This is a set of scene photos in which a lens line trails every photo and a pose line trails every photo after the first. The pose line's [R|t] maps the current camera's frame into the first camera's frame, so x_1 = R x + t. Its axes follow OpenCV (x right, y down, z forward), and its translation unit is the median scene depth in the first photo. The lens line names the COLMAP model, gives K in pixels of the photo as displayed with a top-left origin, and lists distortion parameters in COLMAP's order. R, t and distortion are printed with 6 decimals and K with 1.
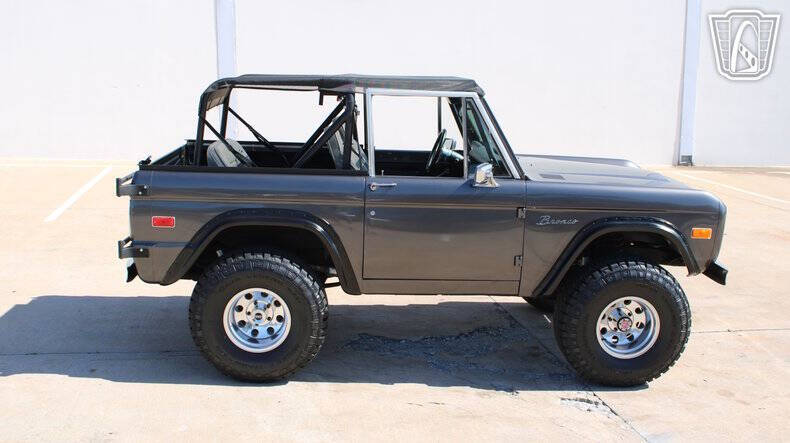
lens RADIAL K [[811.9, 0, 395.1], [0, 811.9, 219.4], [0, 0, 1]] dist [-0.064292, 0.000000]
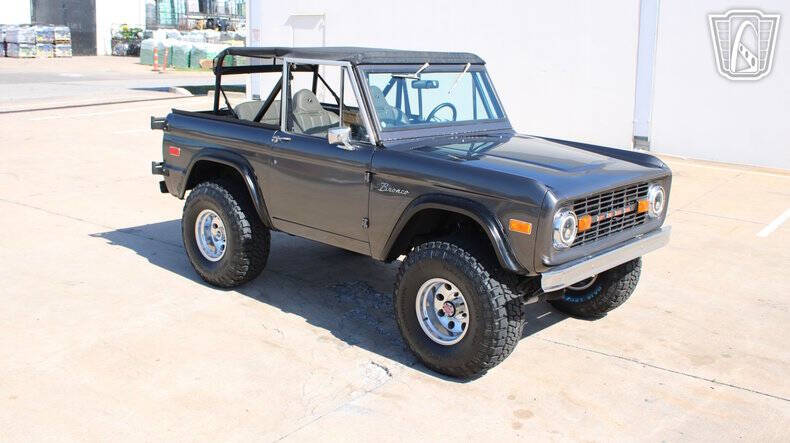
lens RADIAL K [[811.9, 0, 393.6], [0, 811.9, 225.9], [0, 0, 1]] dist [-0.064292, 0.000000]
pose [[0.709378, 0.159237, -0.686605, 0.906538], [-0.148778, 0.986025, 0.074966, -0.029642], [0.688947, 0.048972, 0.723156, 0.265776]]
